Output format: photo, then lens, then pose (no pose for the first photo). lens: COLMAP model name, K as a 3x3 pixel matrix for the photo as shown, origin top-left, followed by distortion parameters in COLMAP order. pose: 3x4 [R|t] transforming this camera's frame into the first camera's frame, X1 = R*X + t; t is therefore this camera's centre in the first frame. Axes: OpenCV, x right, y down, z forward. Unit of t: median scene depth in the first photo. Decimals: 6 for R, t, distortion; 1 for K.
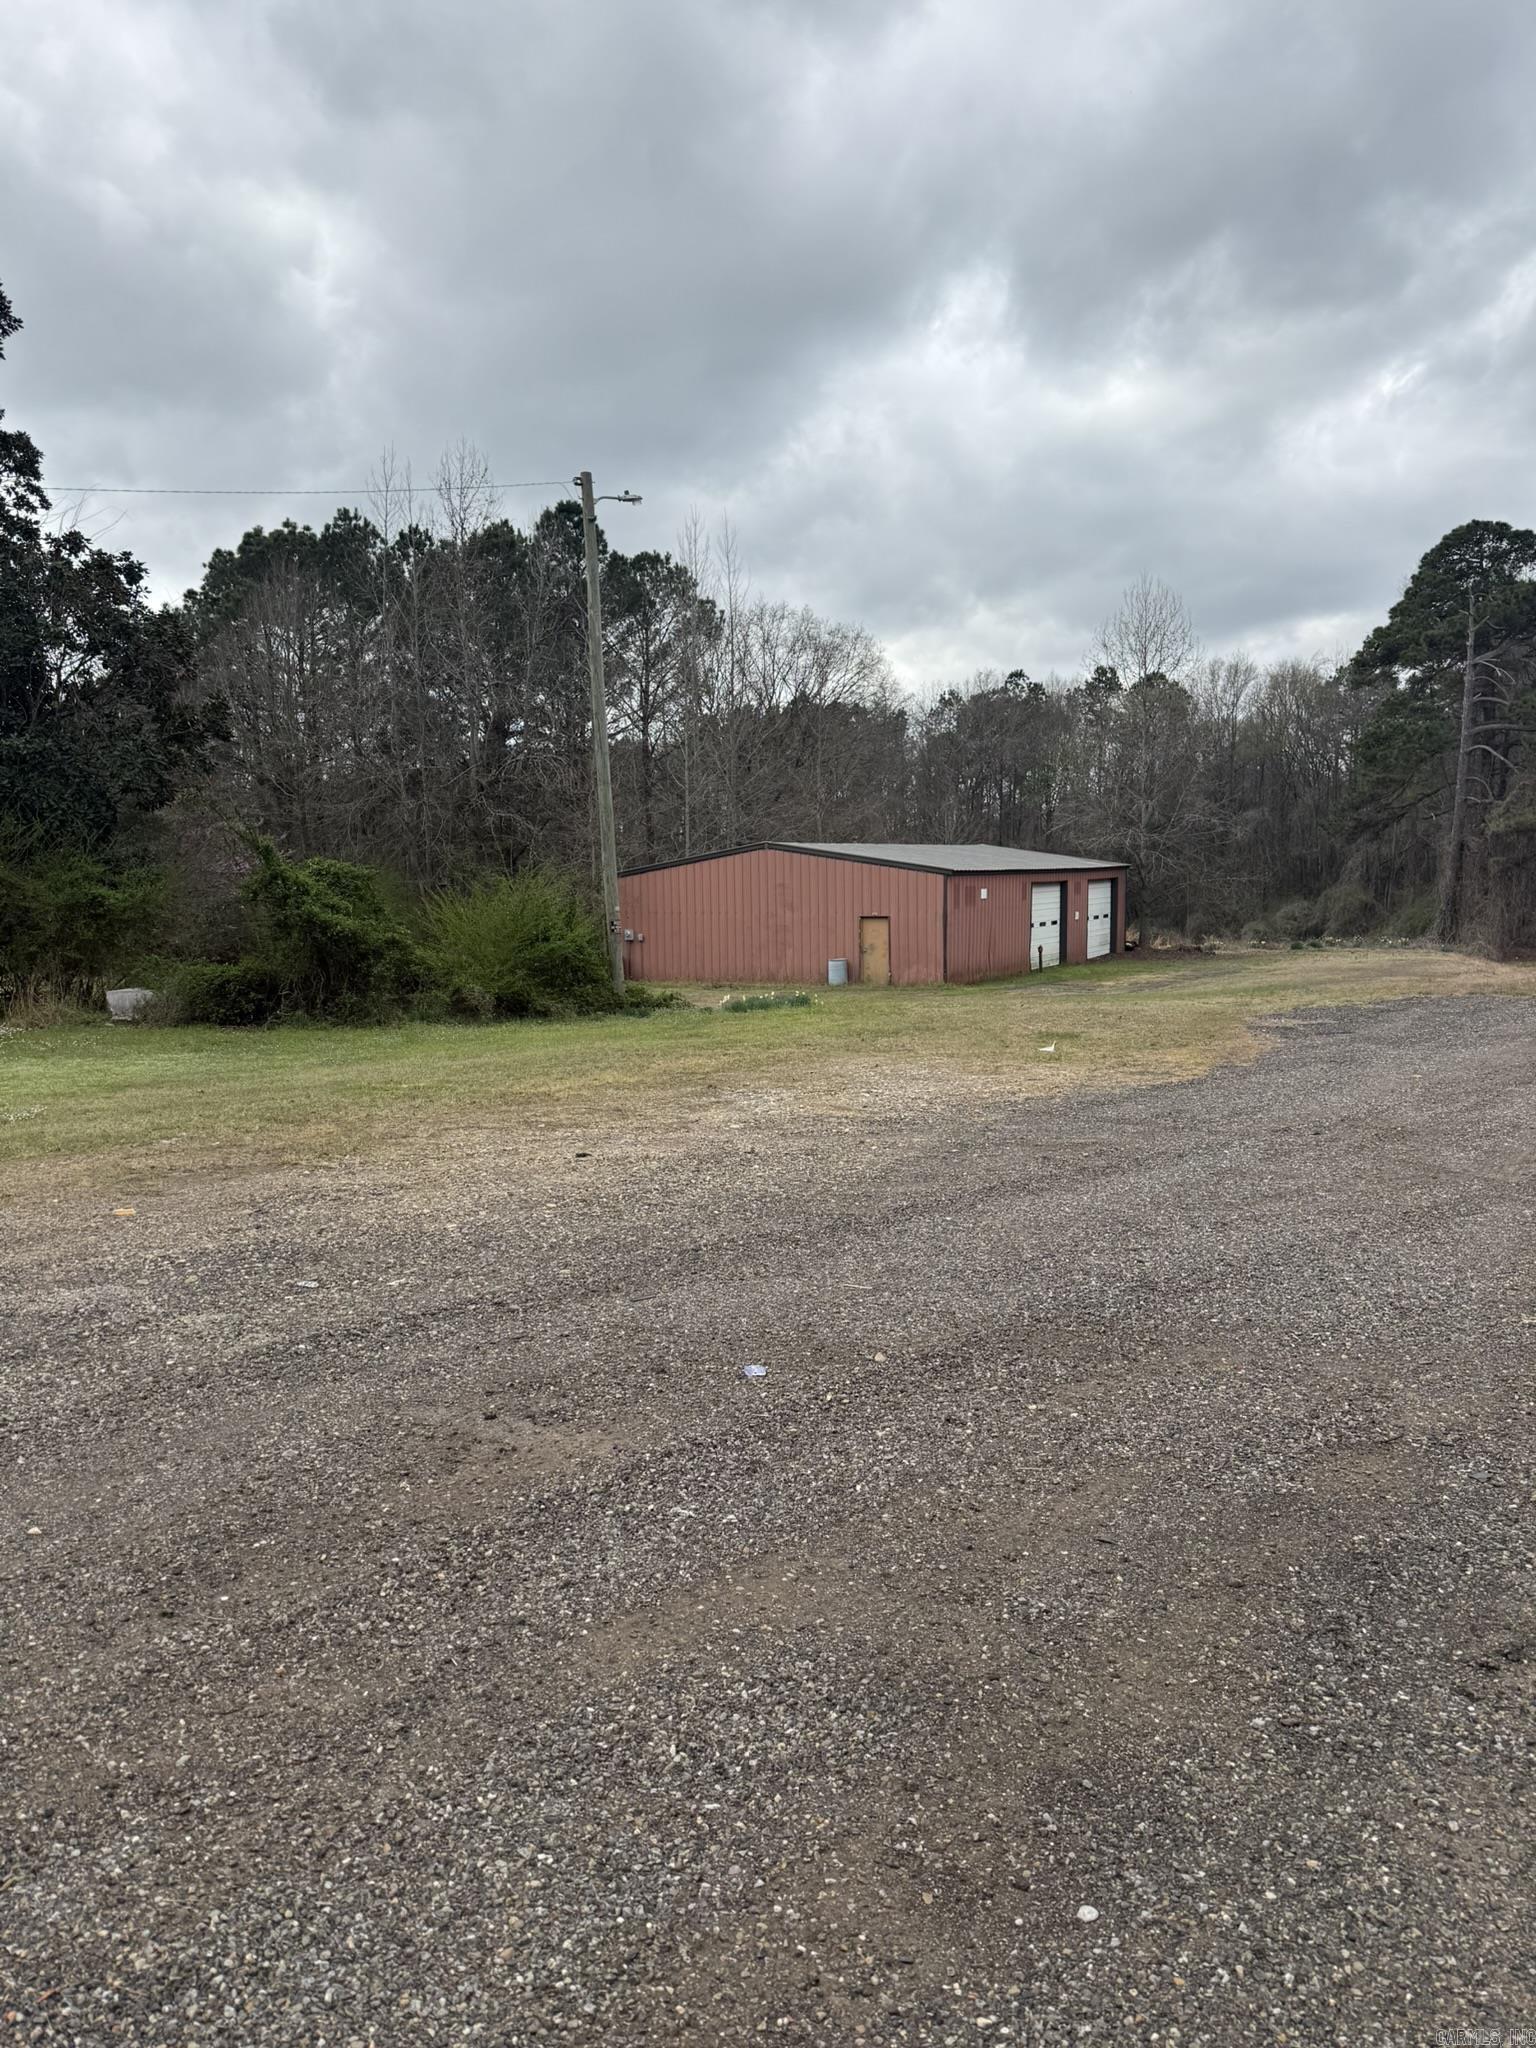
lens RADIAL K [[1451.2, 0, 768.0], [0, 1451.2, 1024.0], [0, 0, 1]] dist [-0.030738, -0.001756]
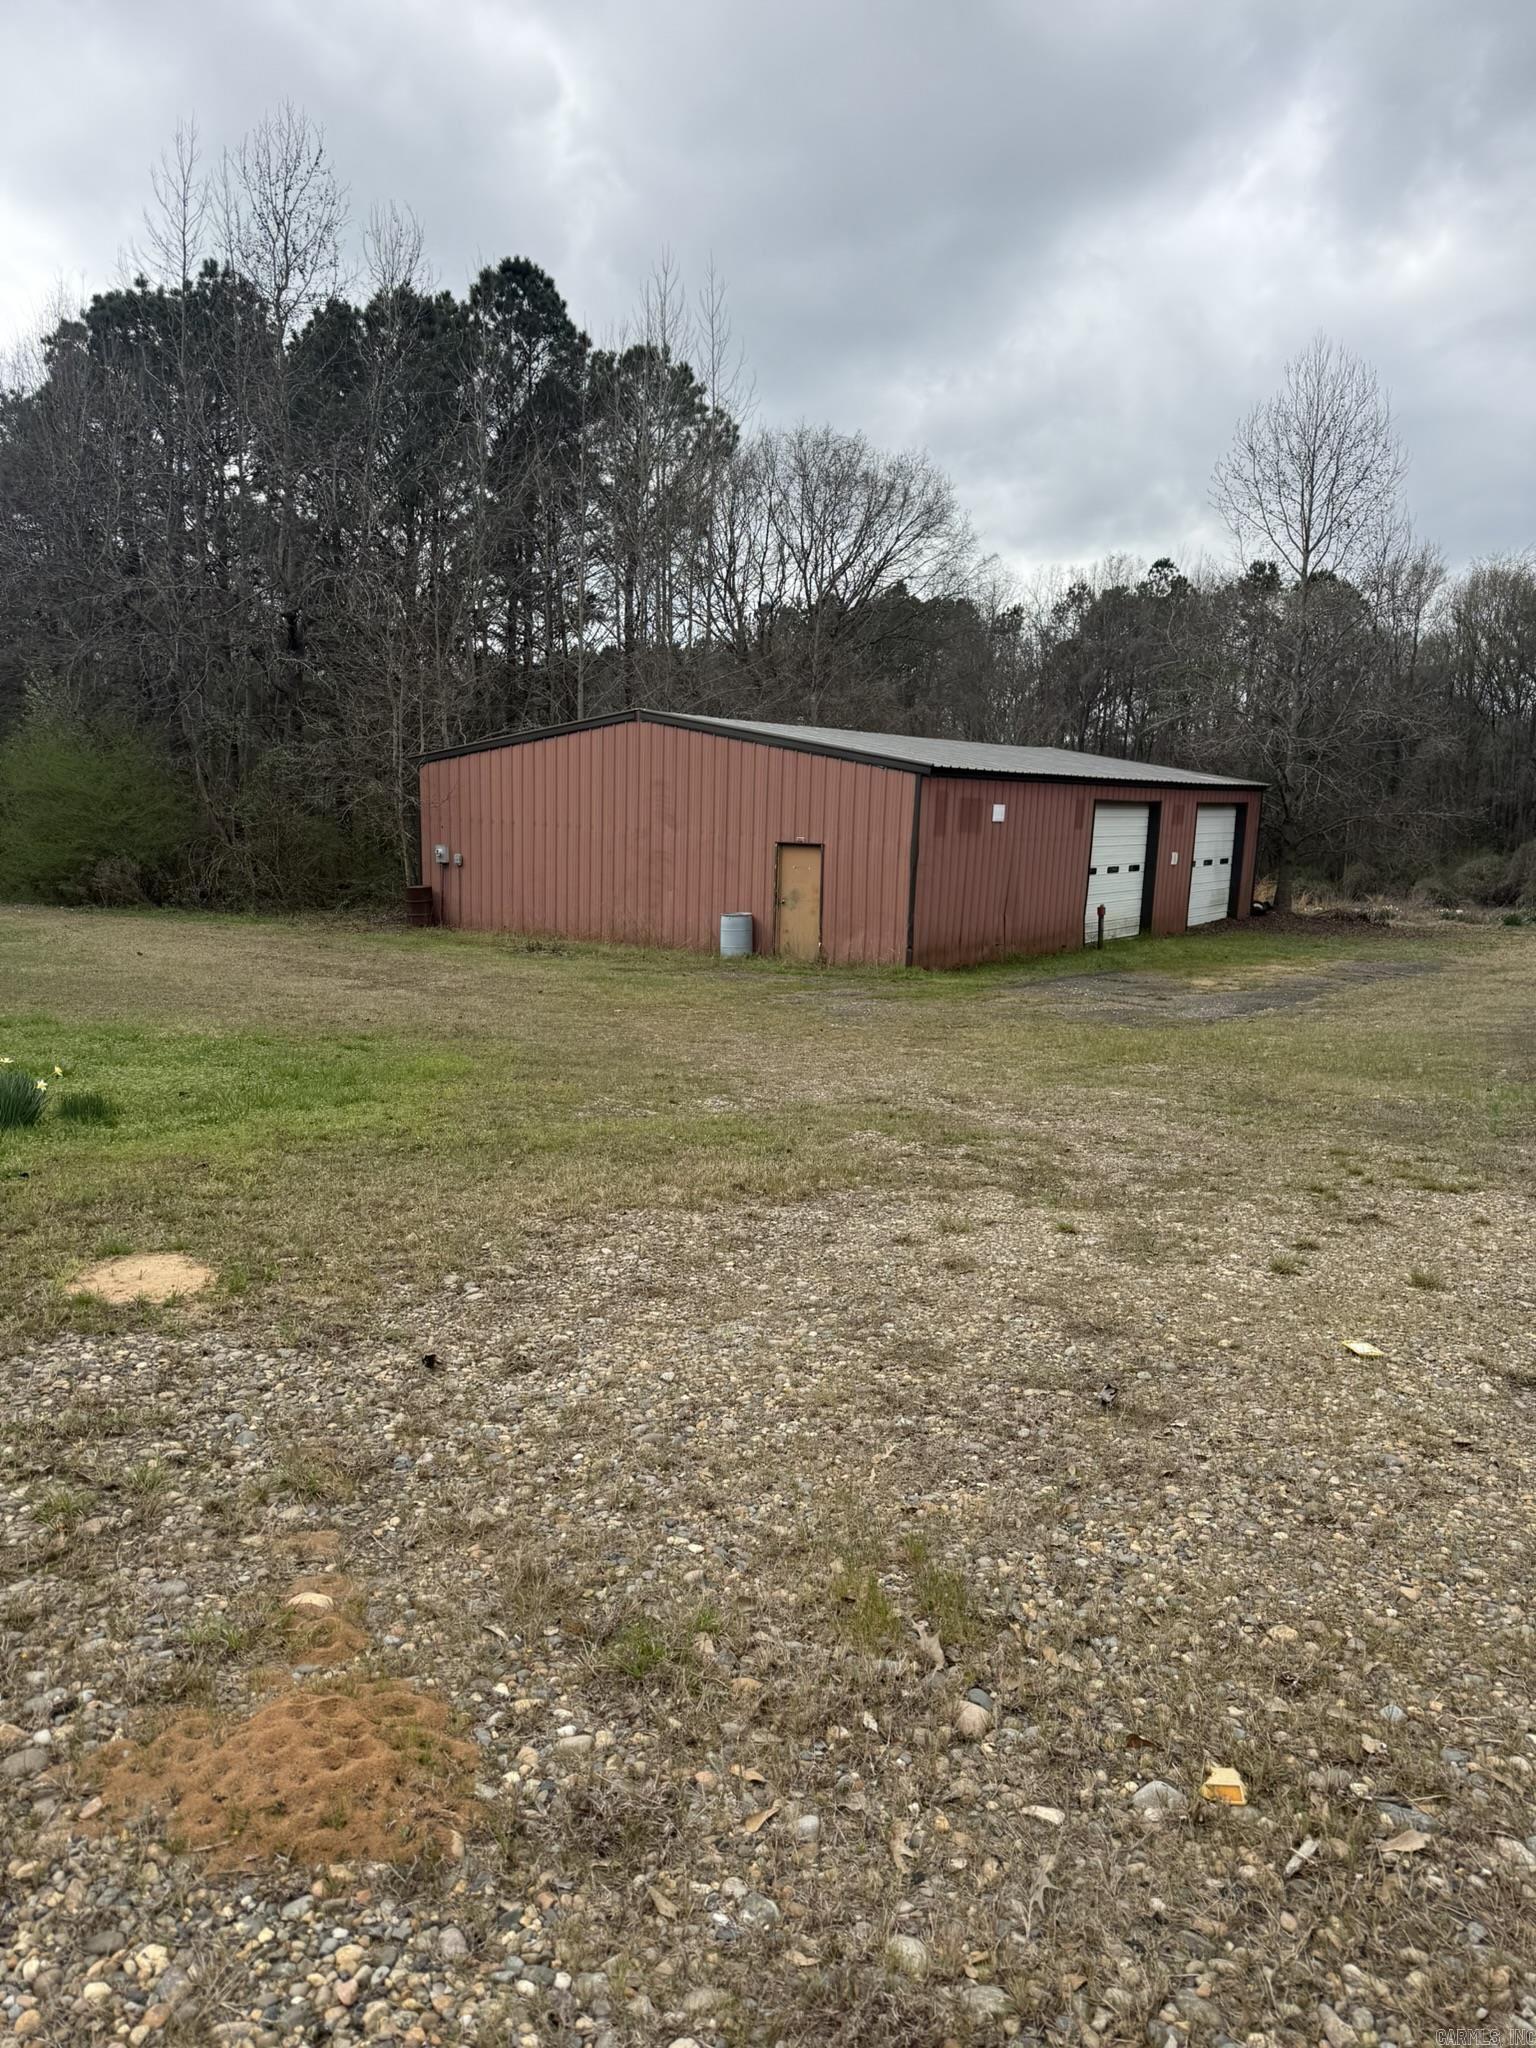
lens RADIAL K [[1451.2, 0, 768.0], [0, 1451.2, 1024.0], [0, 0, 1]] dist [-0.030738, -0.001756]
pose [[0.994507, 0.057253, -0.087619, 0.091882], [-0.052752, 0.997208, 0.052849, -0.025598], [0.090401, -0.047937, 0.994751, 0.336000]]
